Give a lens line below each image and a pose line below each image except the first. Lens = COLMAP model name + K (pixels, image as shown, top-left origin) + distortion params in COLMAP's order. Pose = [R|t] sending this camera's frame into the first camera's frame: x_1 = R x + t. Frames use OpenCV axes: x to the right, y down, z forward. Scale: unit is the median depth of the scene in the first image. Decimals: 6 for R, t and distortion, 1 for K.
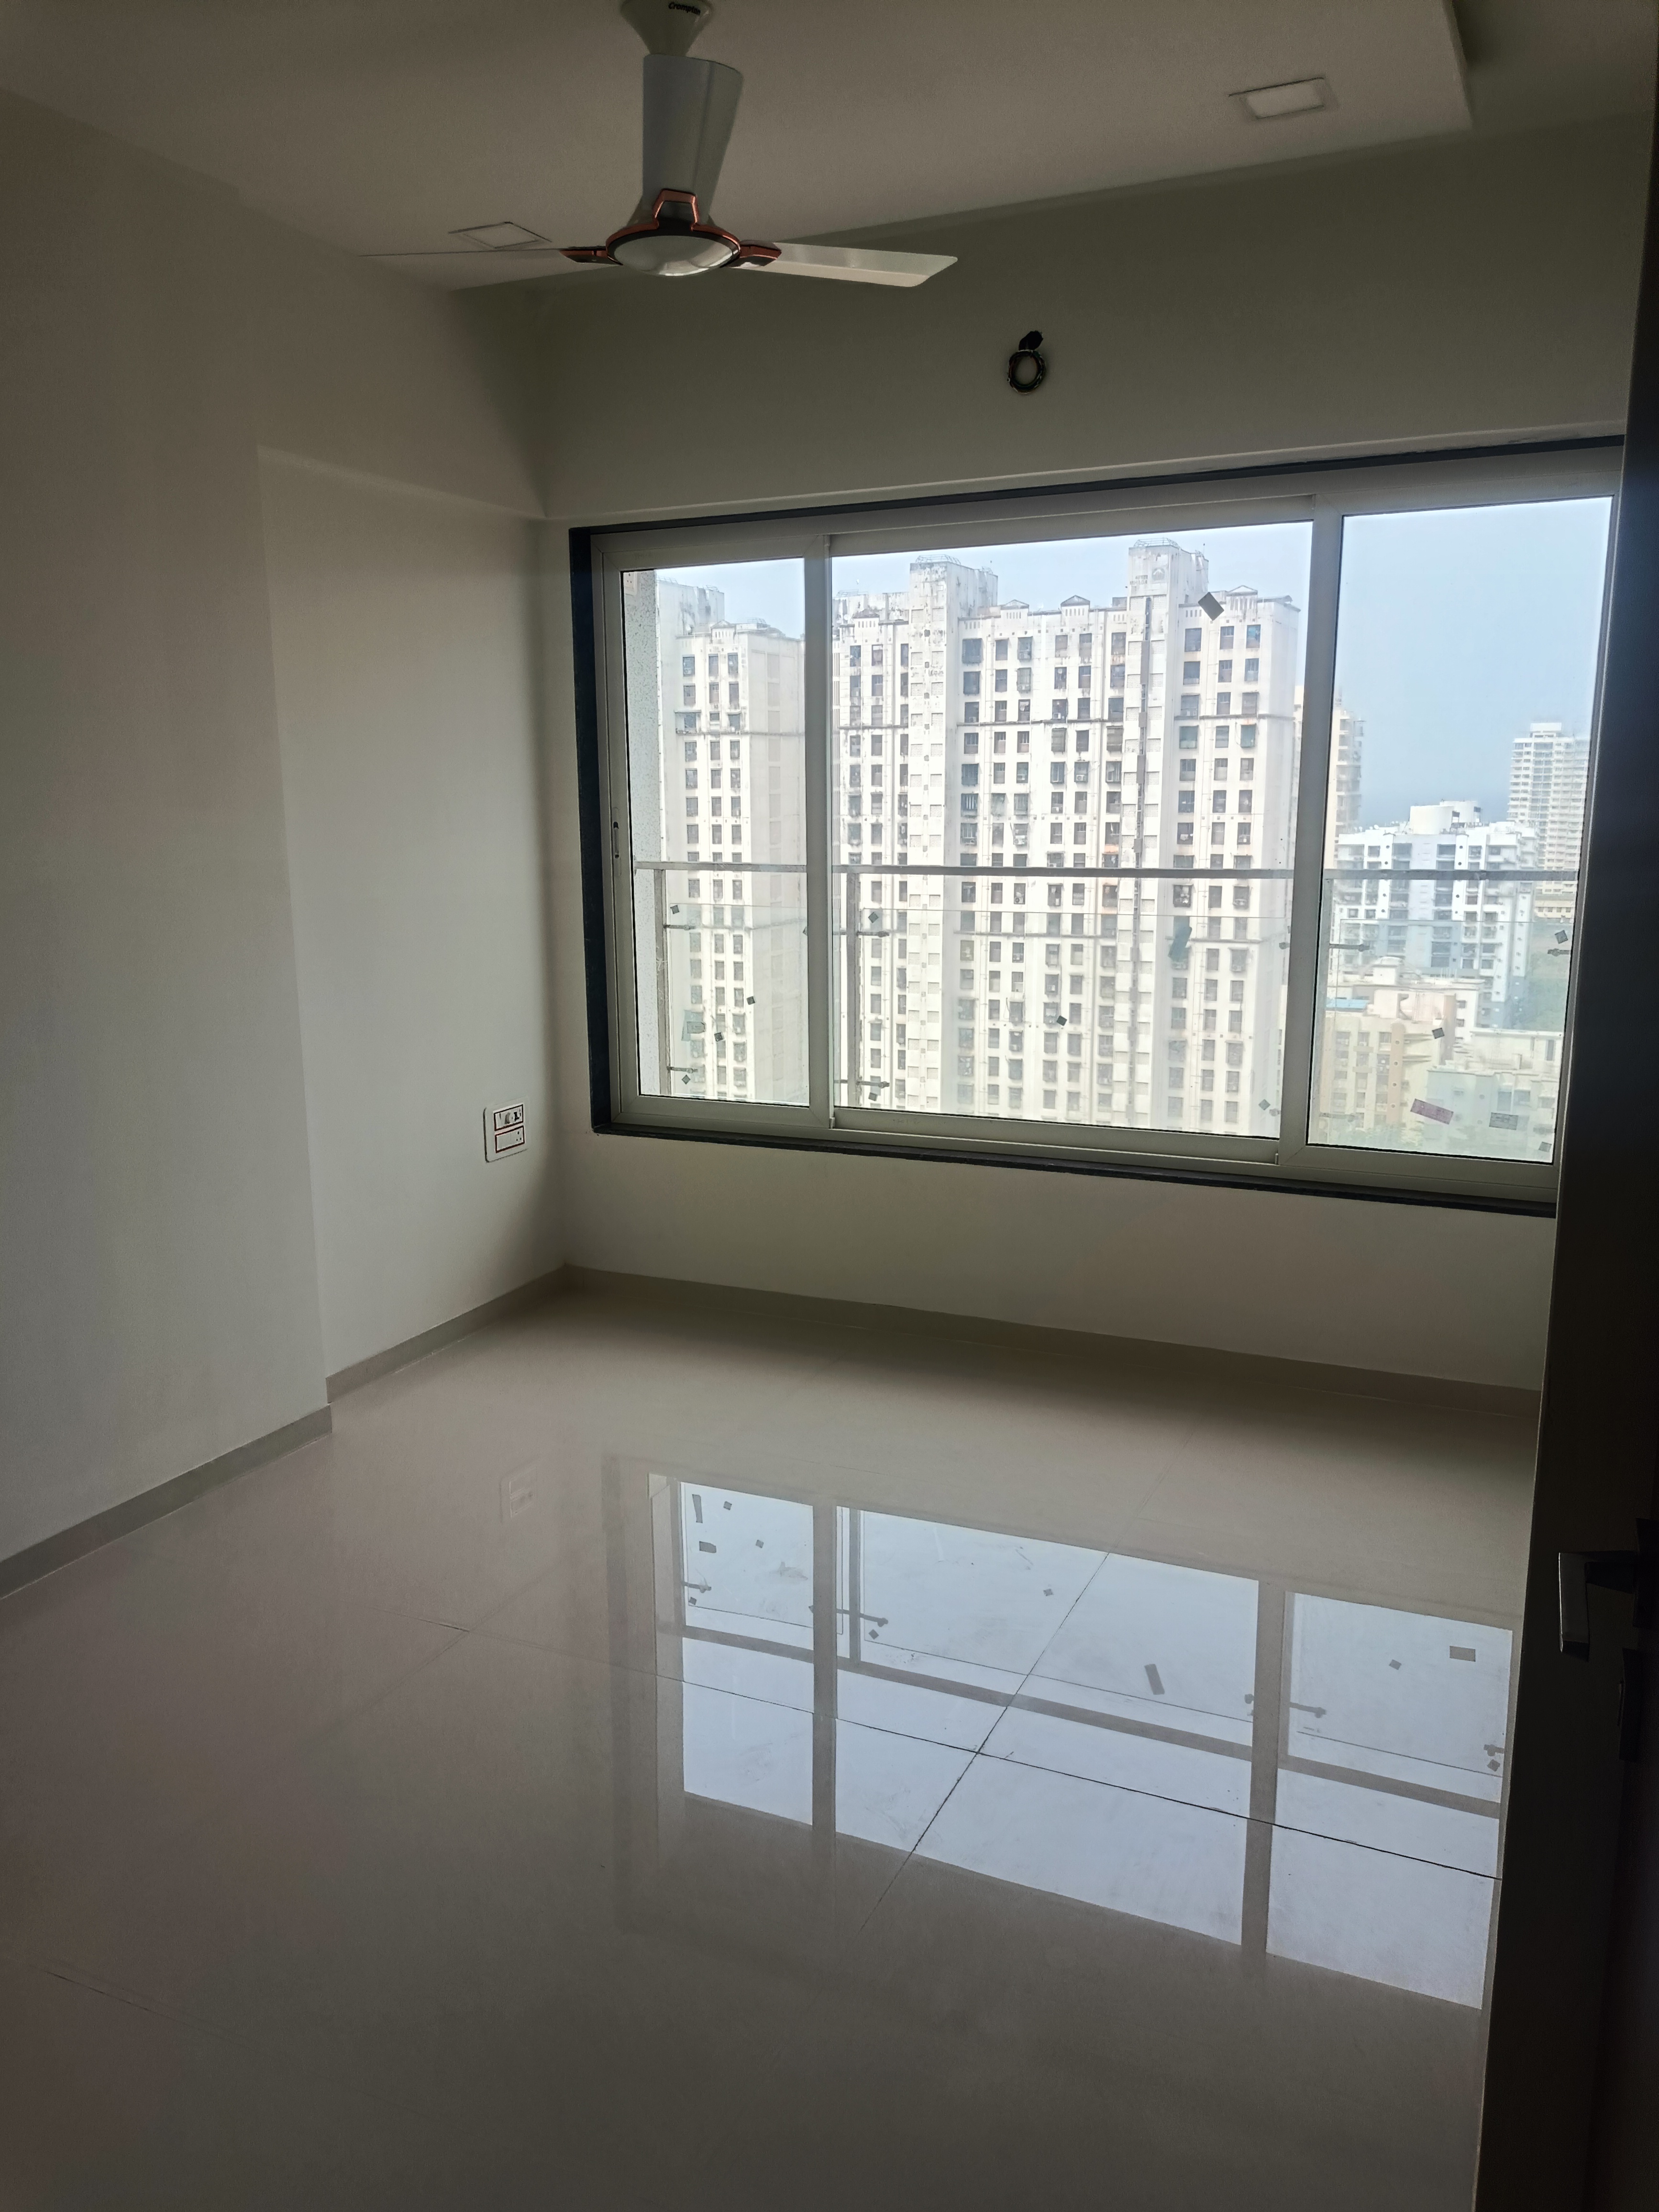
lens RADIAL K [[1712.2, 0, 826.4], [0, 1712.2, 1197.7], [0, 0, 1]] dist [-0.006243, -0.001675]
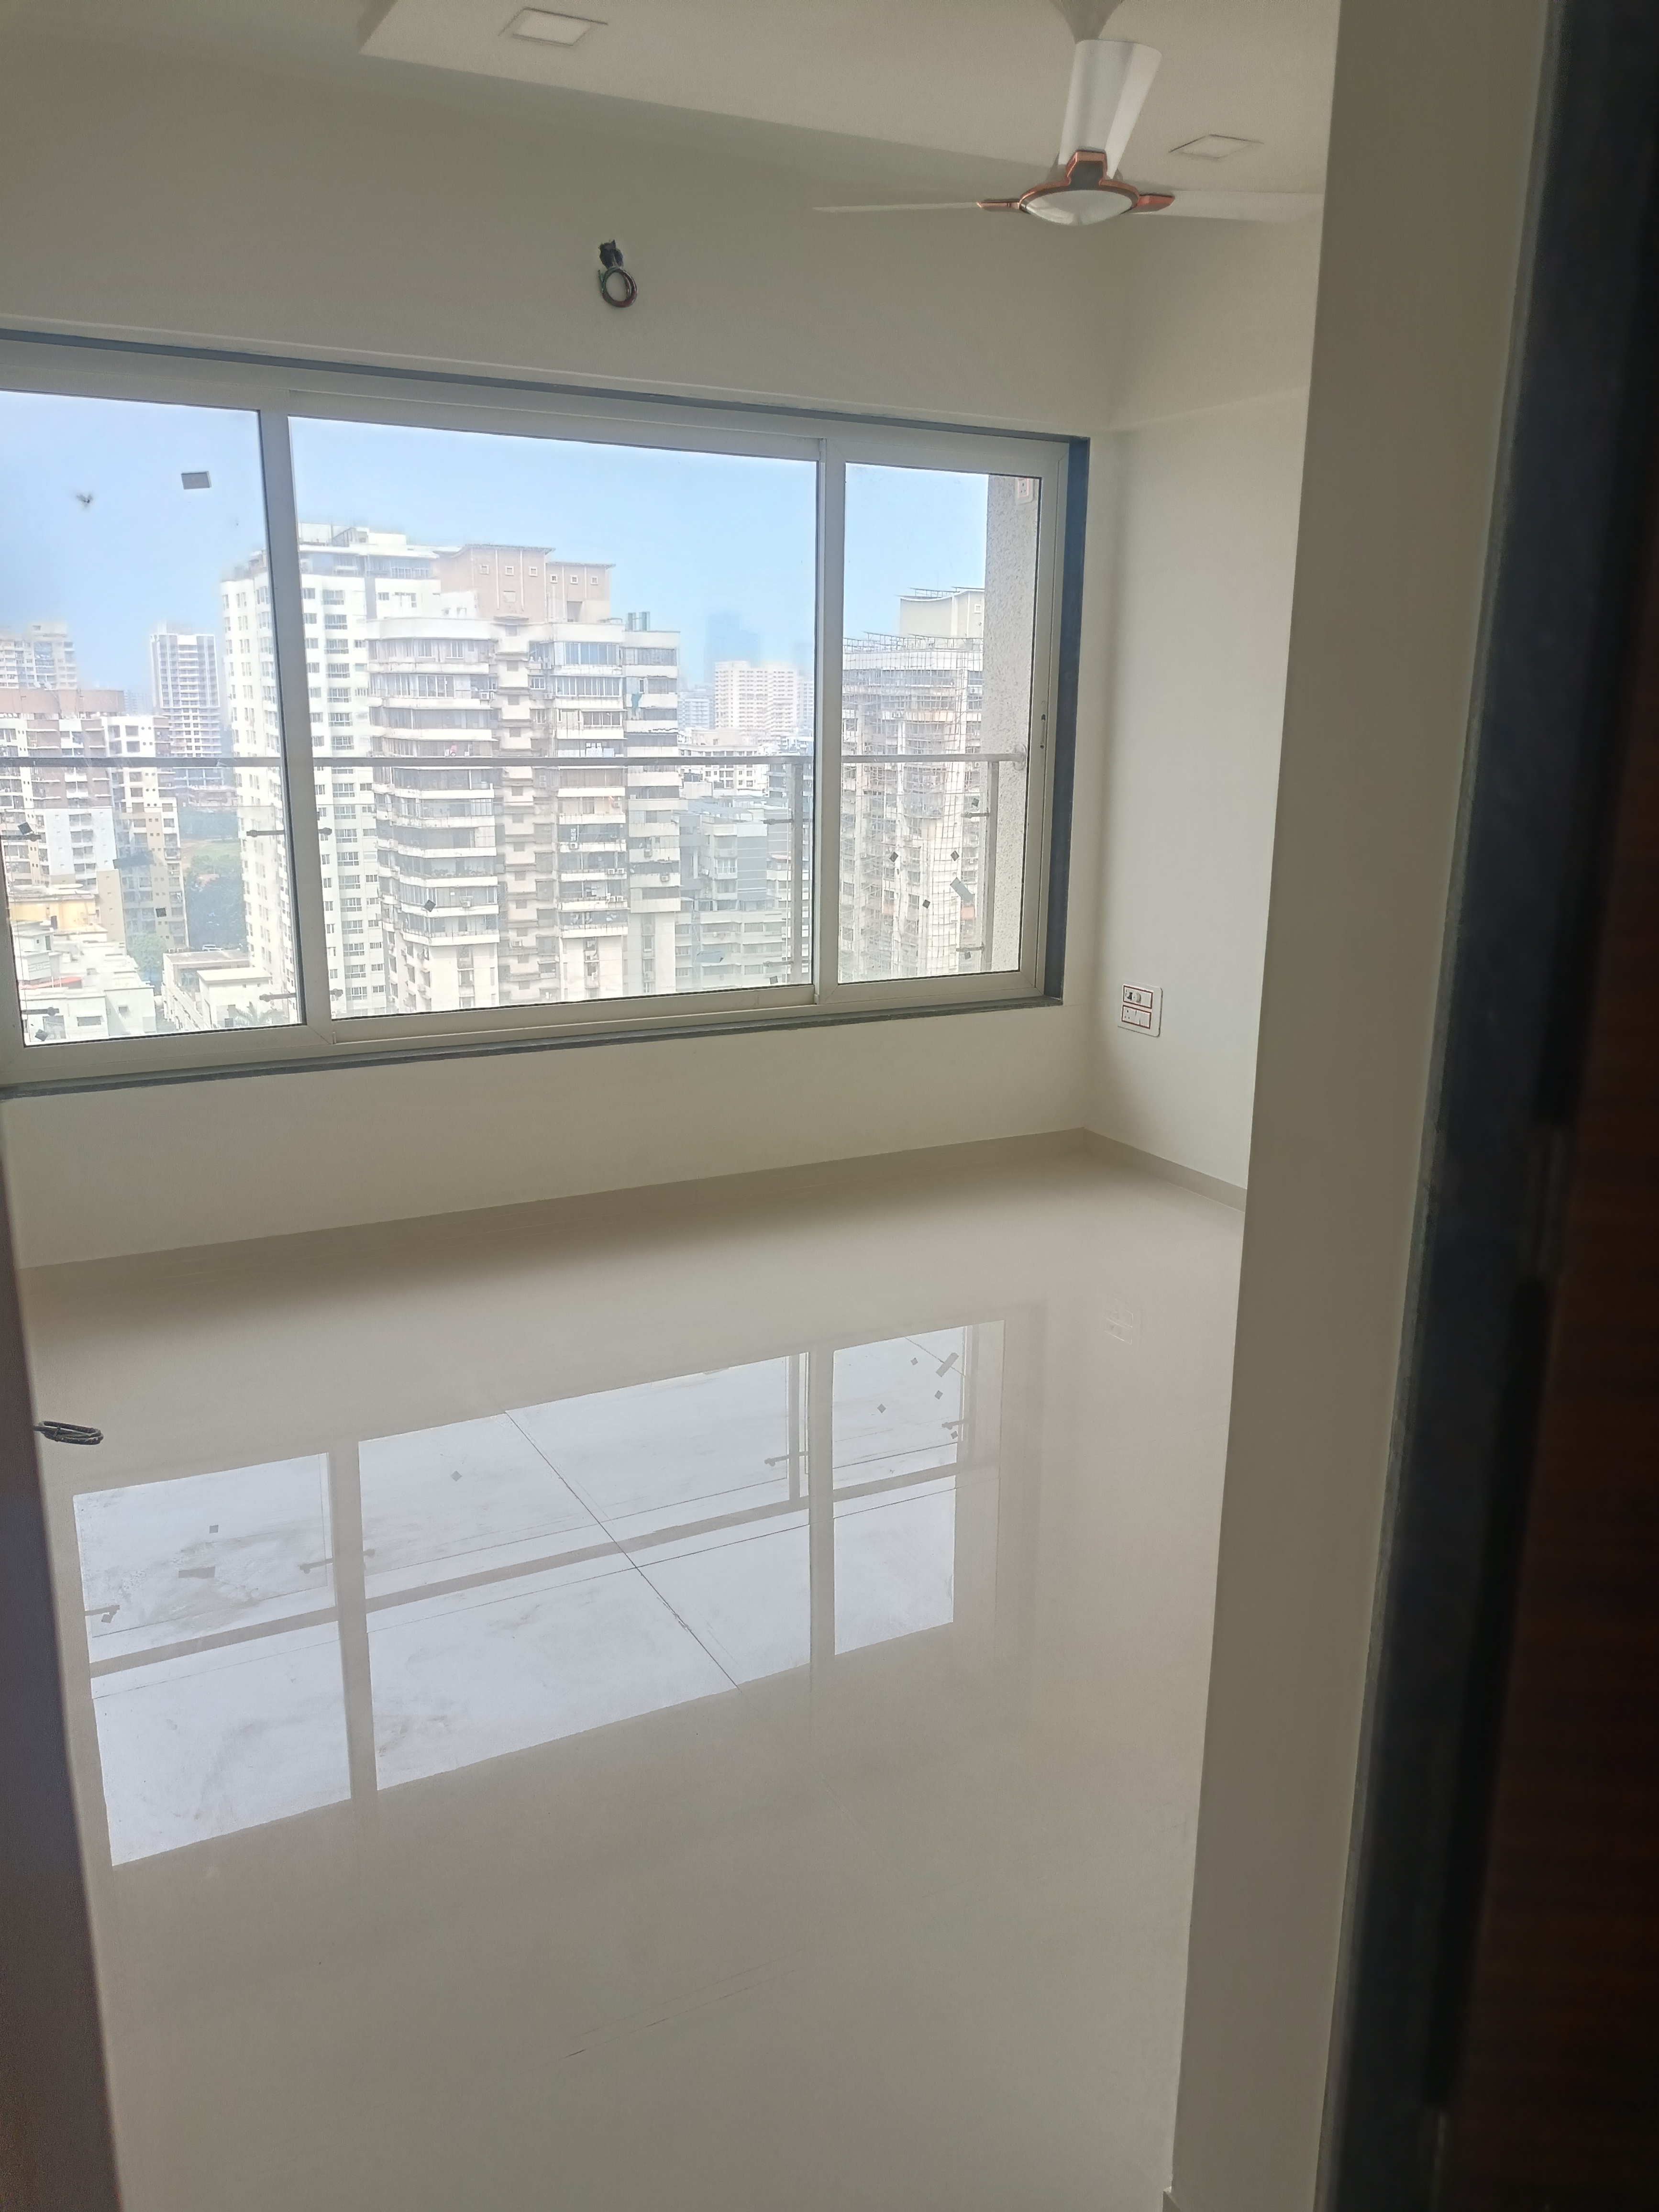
lens RADIAL K [[1616.0, 0, 829.5], [0, 1616.0, 1106.0], [0, 0, 1]] dist [0.032346, 0.003260]
pose [[0.612751, -0.179498, 0.769621, -0.591707], [0.163816, 0.981561, 0.098503, -0.057037], [-0.773111, 0.065718, 0.630857, 0.272740]]
